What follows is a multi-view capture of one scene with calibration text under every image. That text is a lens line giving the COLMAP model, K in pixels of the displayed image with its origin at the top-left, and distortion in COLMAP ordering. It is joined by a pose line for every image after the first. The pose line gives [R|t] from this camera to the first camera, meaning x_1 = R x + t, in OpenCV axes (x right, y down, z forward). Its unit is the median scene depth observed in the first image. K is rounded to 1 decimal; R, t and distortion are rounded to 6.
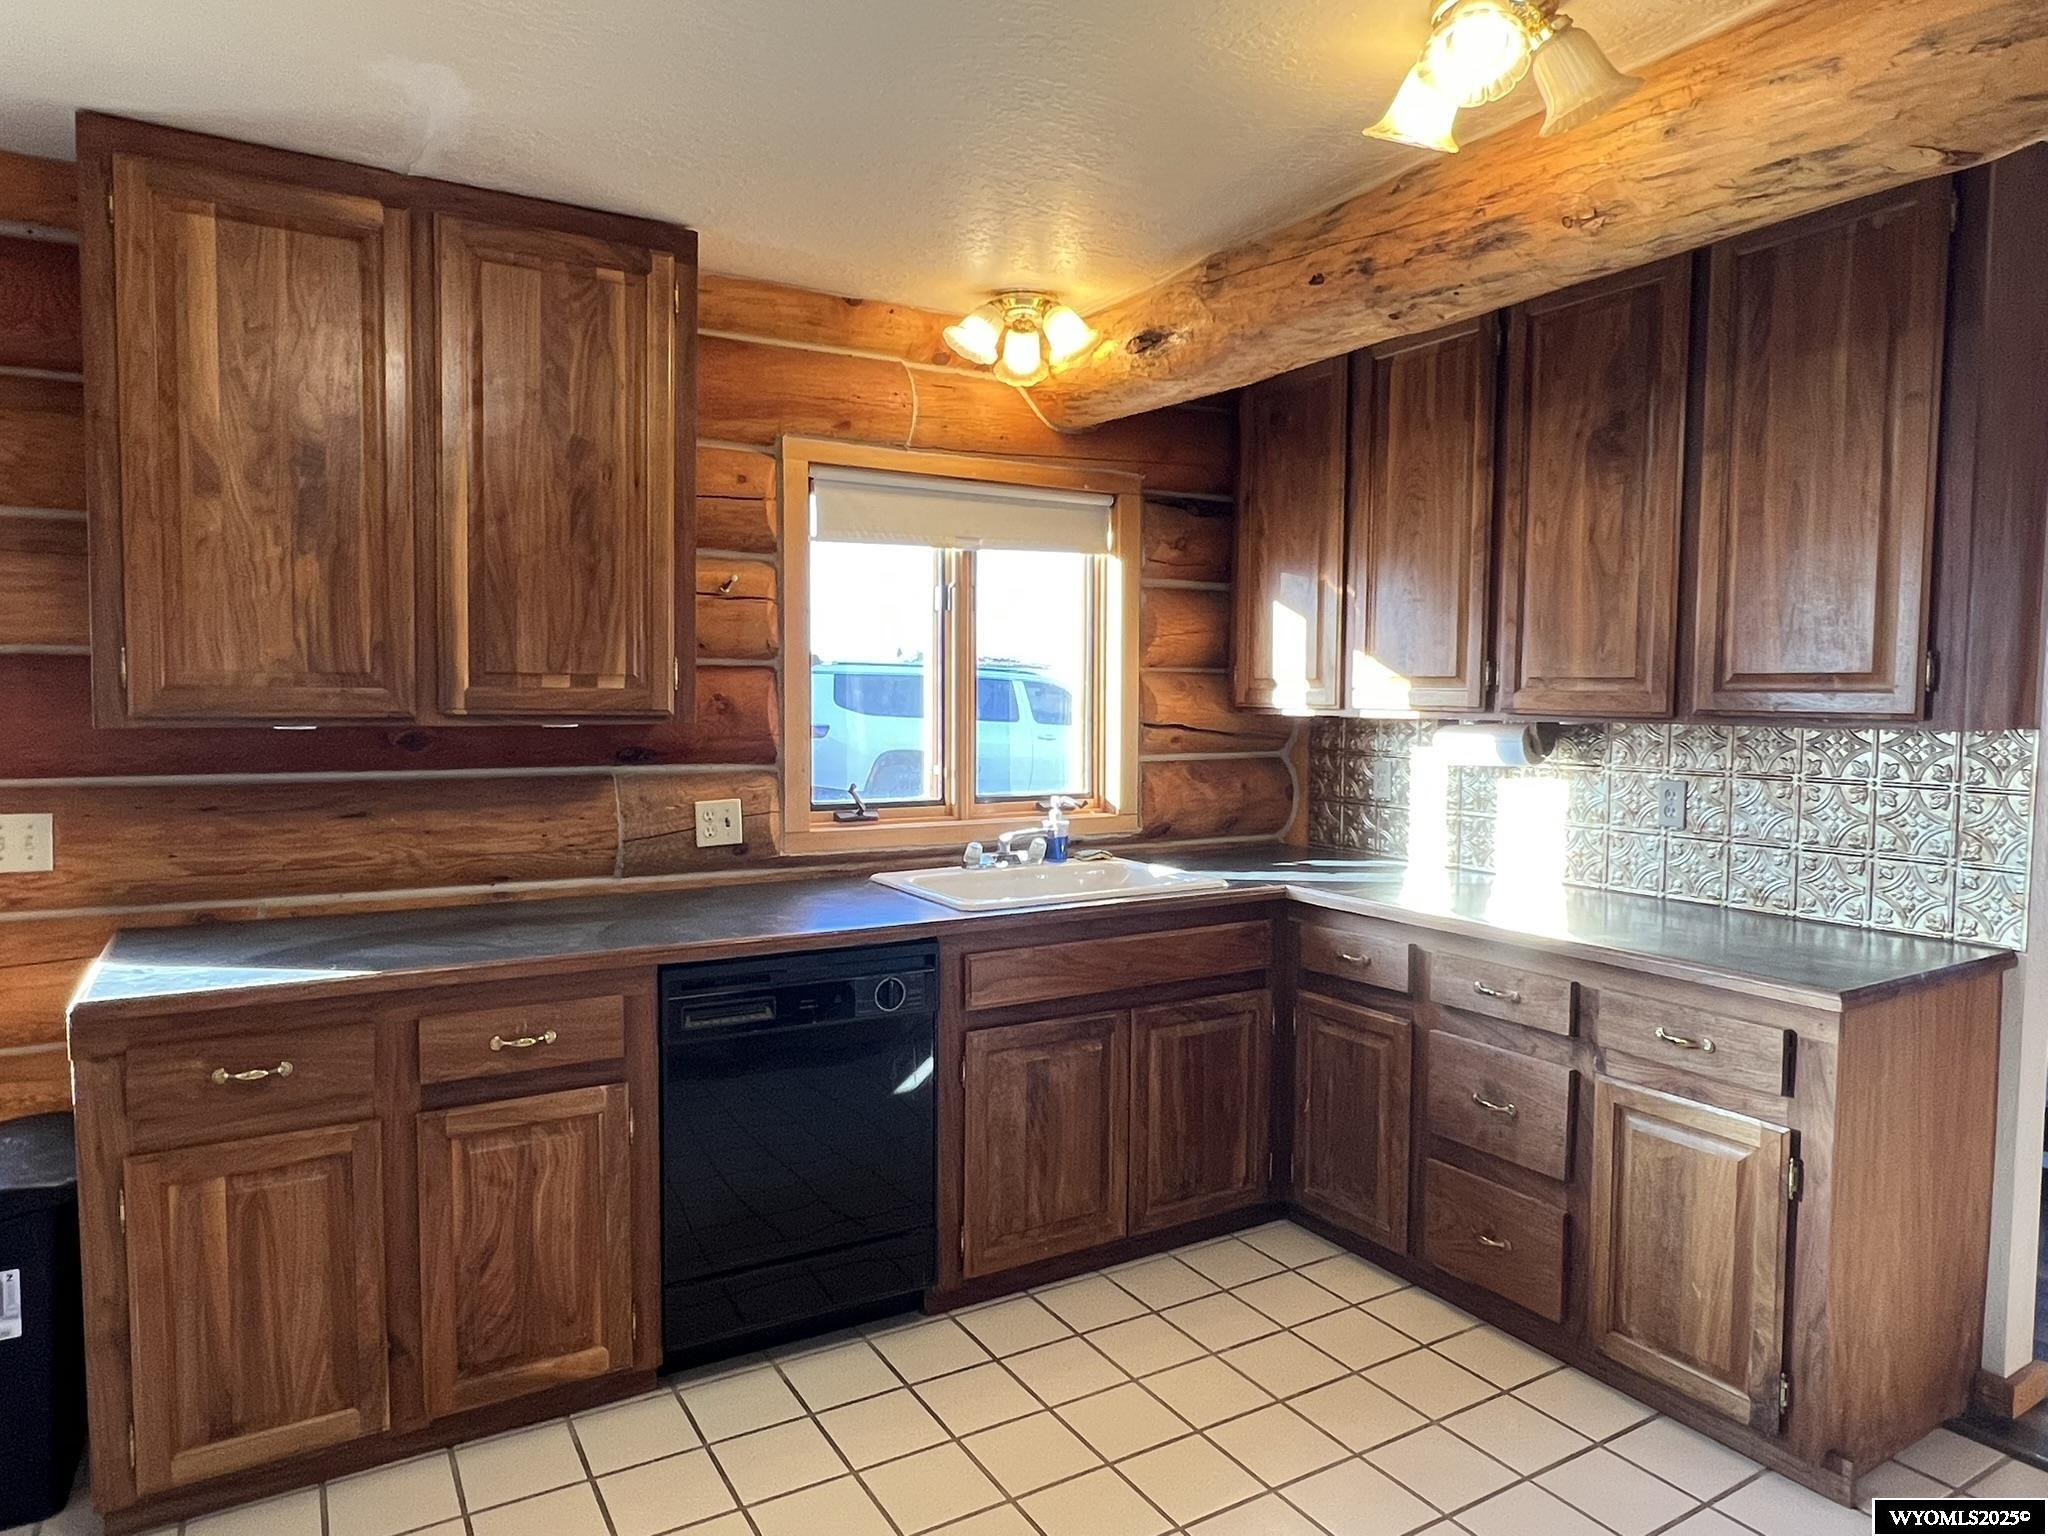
lens RADIAL K [[1266.7, 0, 1024.6], [0, 1266.7, 772.0], [0, 0, 1]] dist [-0.000517, -0.001852]
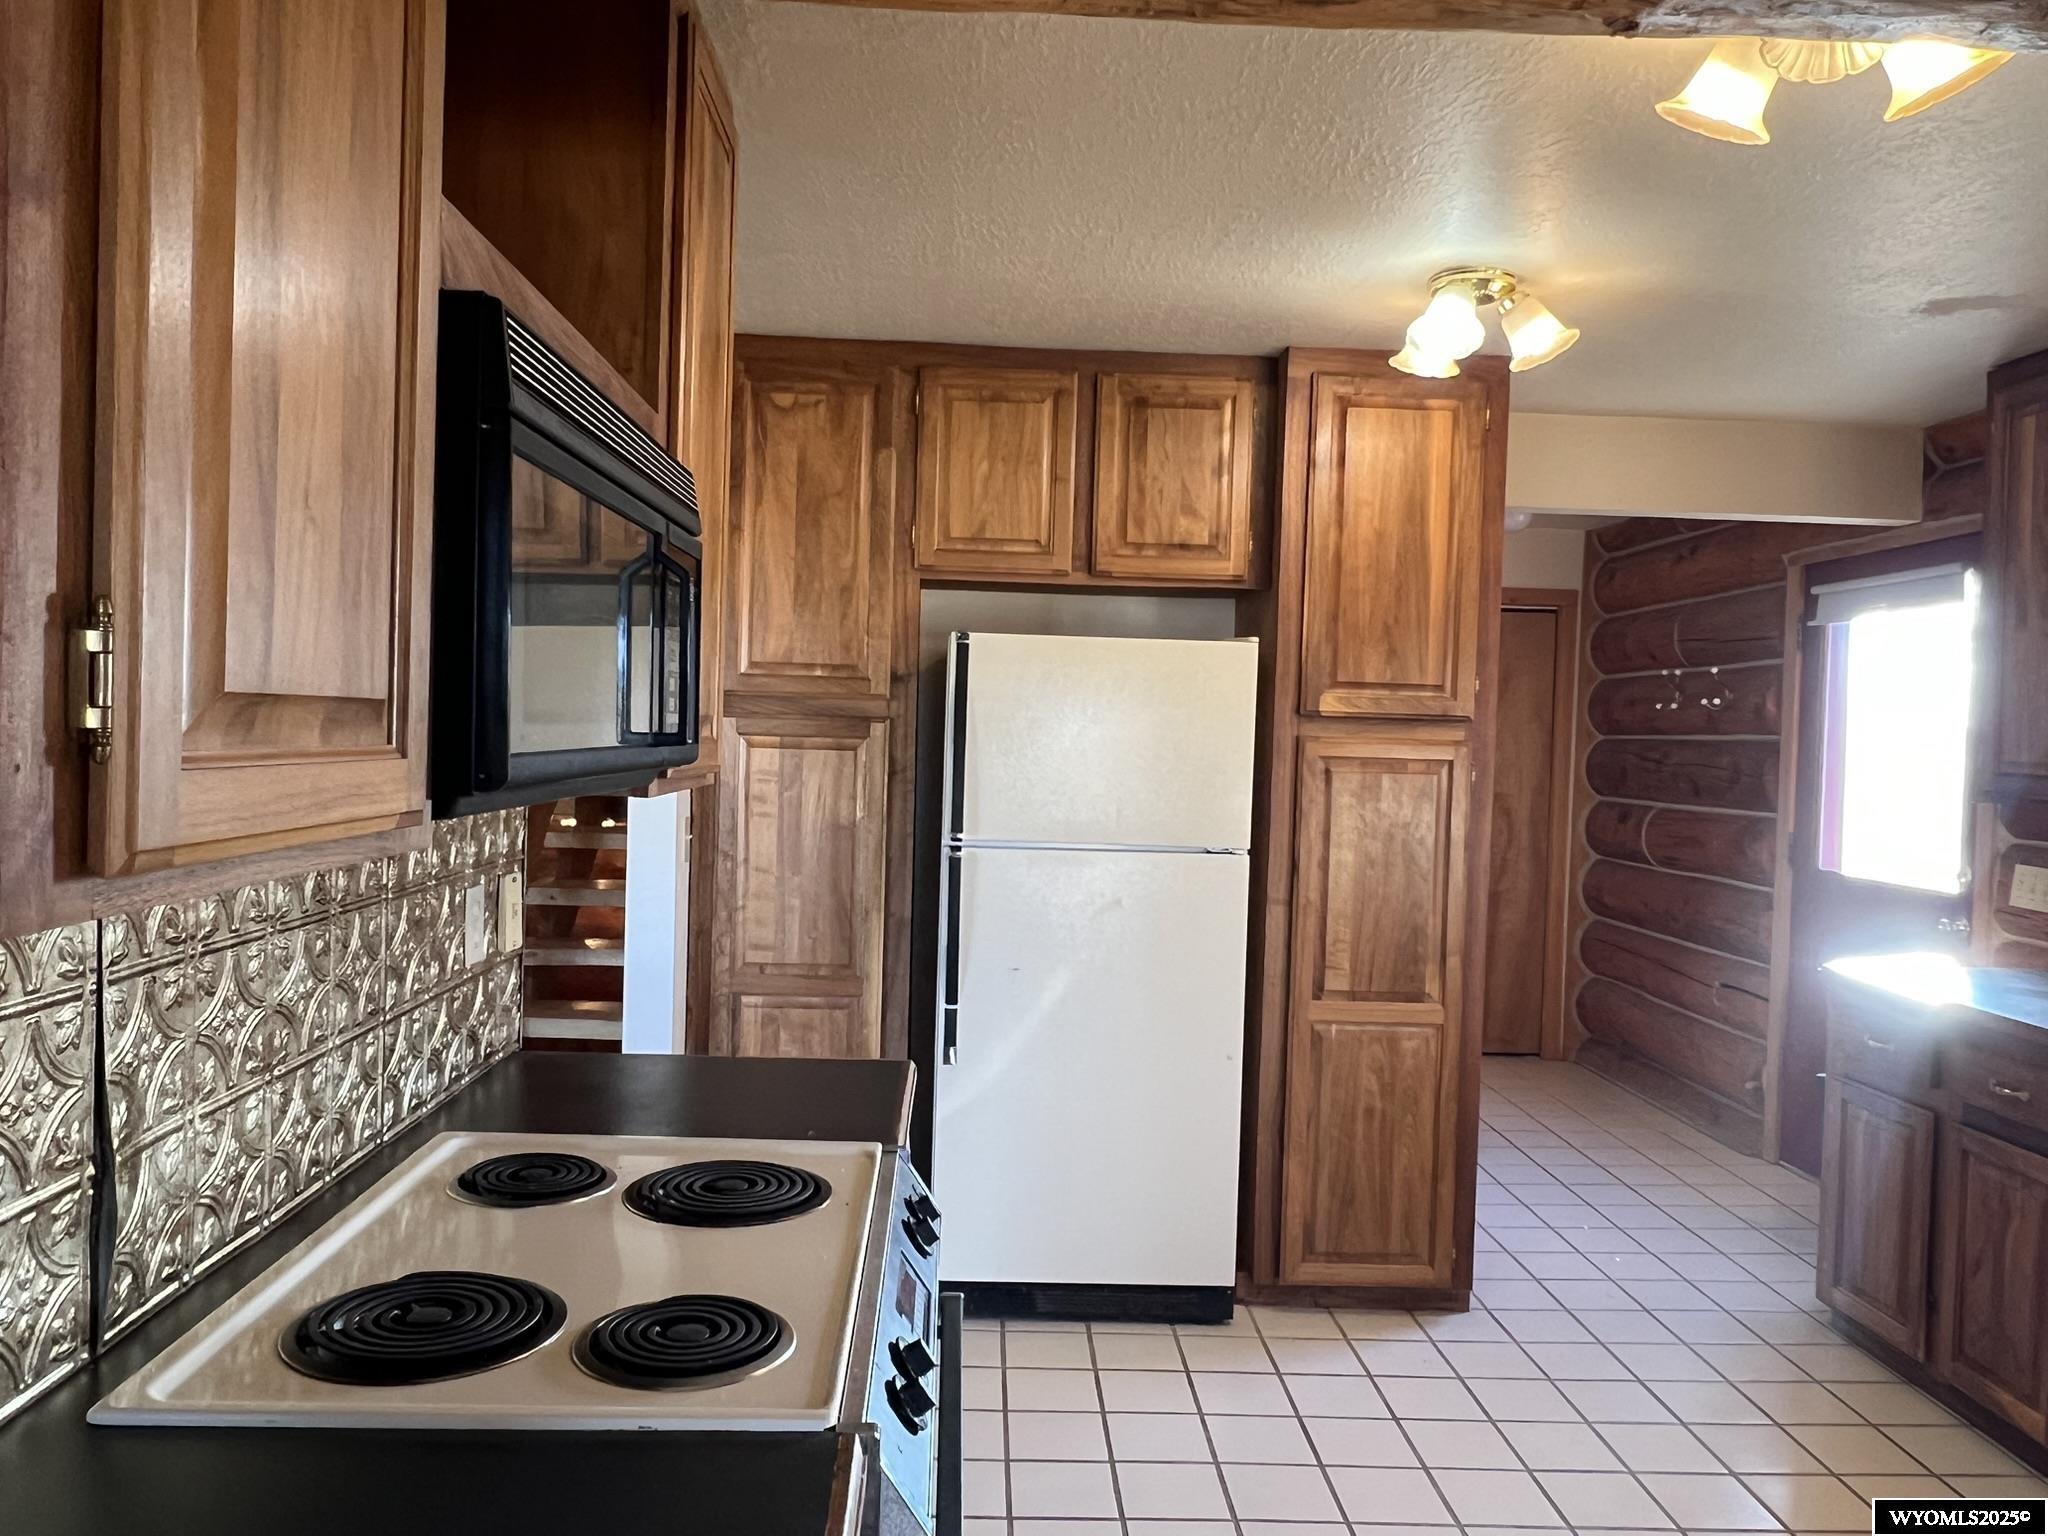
lens RADIAL K [[1423.6, 0, 1021.8], [0, 1423.6, 767.8], [0, 0, 1]] dist [0.005107, 0.000685]
pose [[-0.484143, 0.004260, -0.874978, 1.136295], [-0.086129, 0.994900, 0.052500, -0.063455], [0.870739, 0.100778, -0.481307, 0.823217]]
